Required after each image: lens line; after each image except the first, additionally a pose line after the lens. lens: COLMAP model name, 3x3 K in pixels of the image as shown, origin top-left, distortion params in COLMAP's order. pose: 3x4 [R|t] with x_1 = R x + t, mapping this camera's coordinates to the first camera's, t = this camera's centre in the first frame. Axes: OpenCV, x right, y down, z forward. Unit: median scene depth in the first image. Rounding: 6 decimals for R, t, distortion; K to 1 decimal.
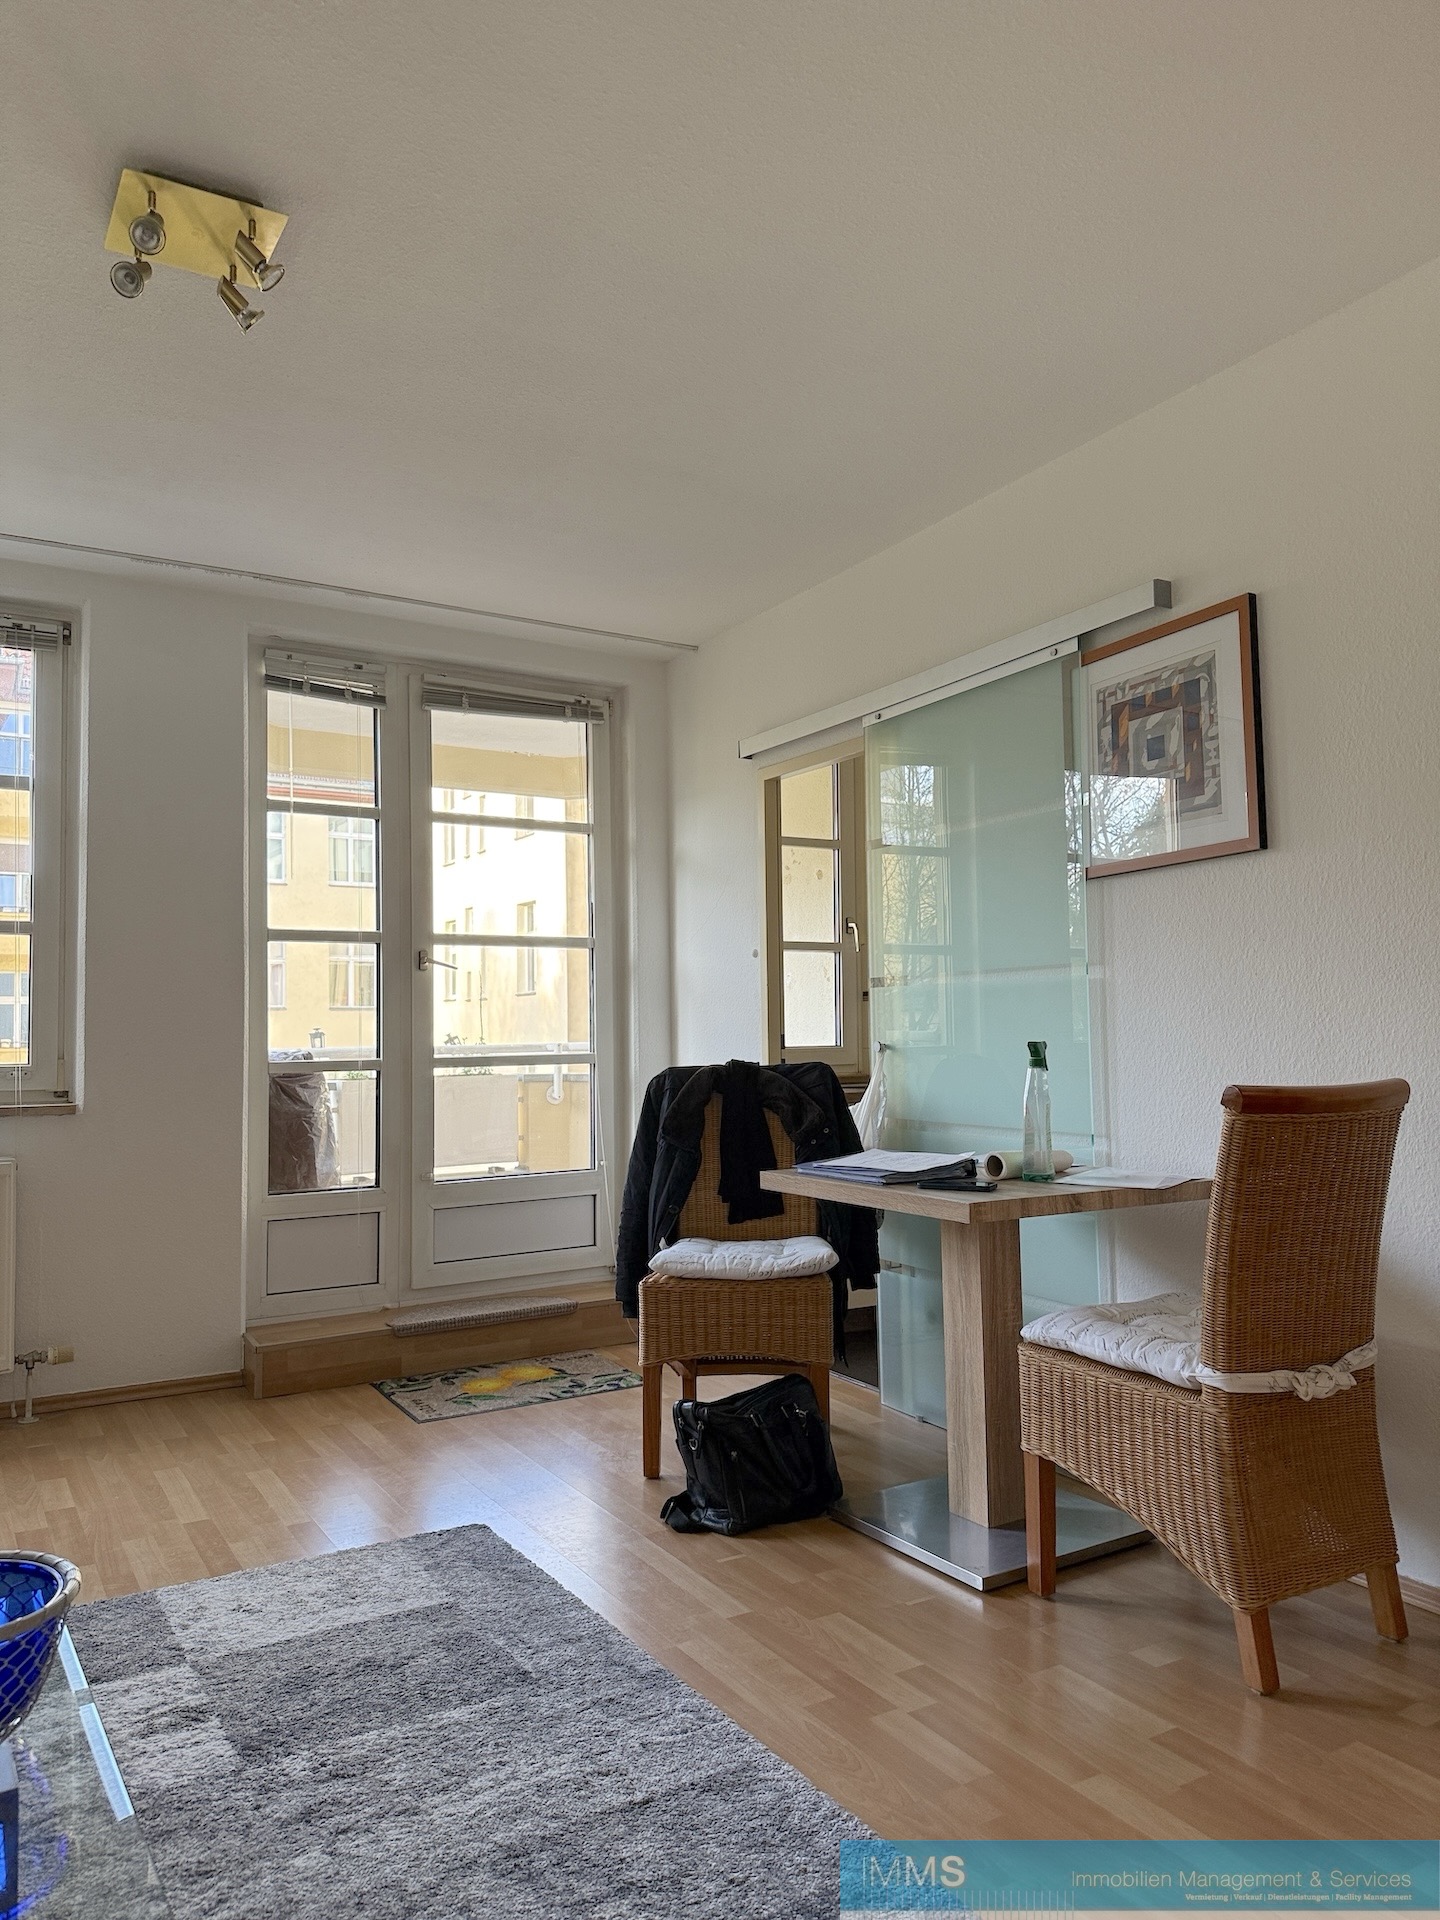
lens RADIAL K [[1349.6, 0, 721.0], [0, 1349.6, 974.6], [0, 0, 1]] dist [0.069187, -0.091236]
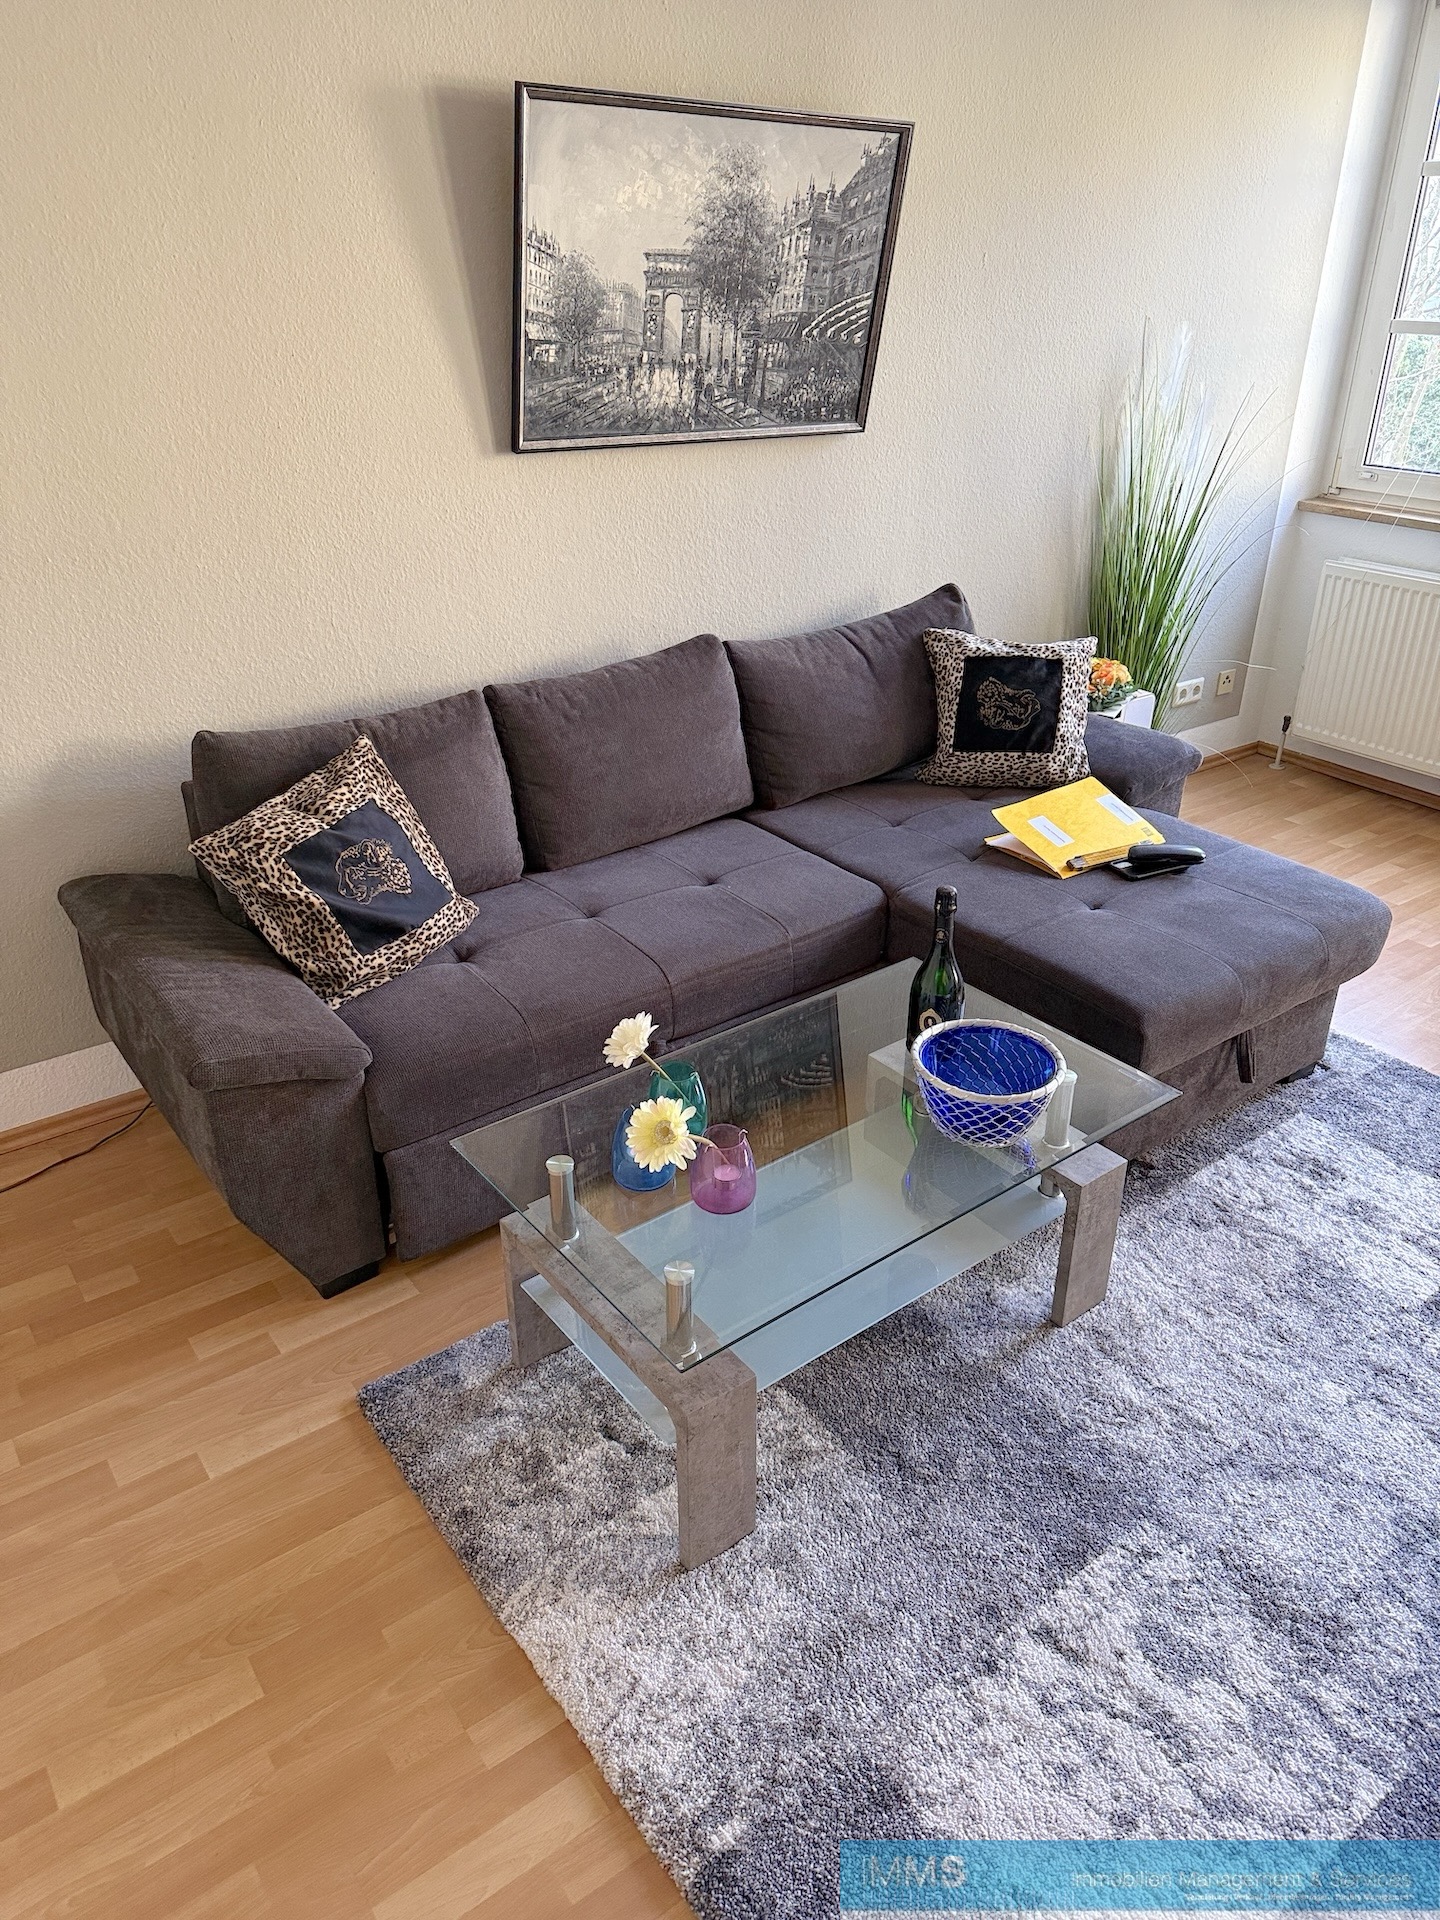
lens RADIAL K [[1349.6, 0, 734.9], [0, 1349.6, 952.5], [0, 0, 1]] dist [0.069187, -0.091236]
pose [[0.100722, 0.468256, -0.877833, 0.338157], [0.034374, 0.880156, 0.473439, -0.193402], [0.994321, -0.077860, 0.072555, 0.241146]]
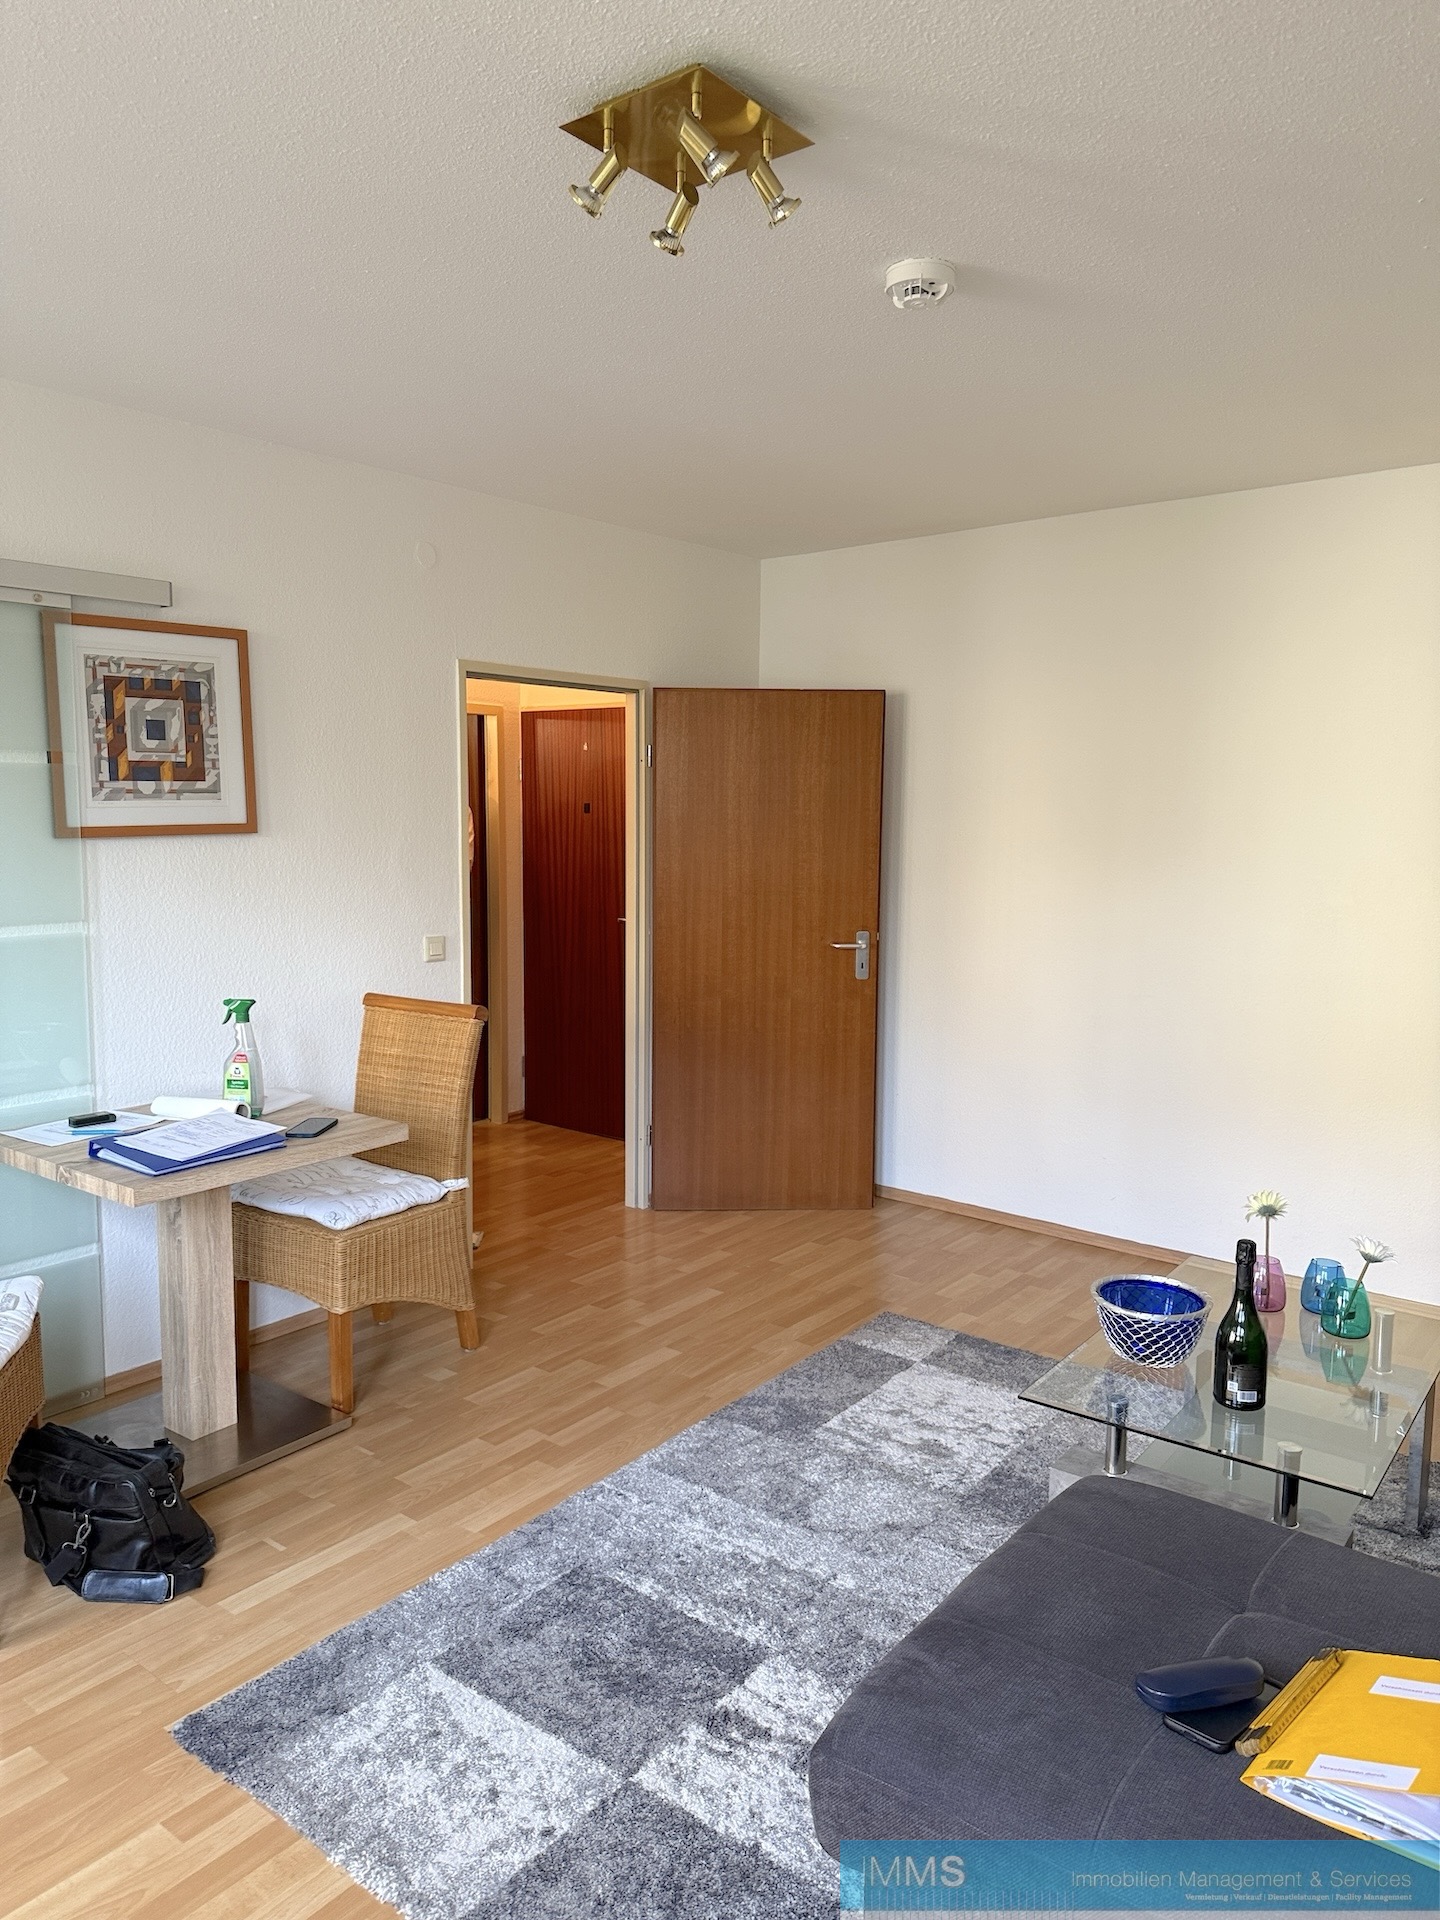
lens RADIAL K [[1349.6, 0, 713.7], [0, 1349.6, 956.2], [0, 0, 1]] dist [0.069187, -0.091236]
pose [[-0.355564, -0.095107, 0.929801, -0.977880], [-0.046857, 0.995372, 0.083896, -0.102550], [-0.933477, -0.013738, -0.358375, 1.035617]]
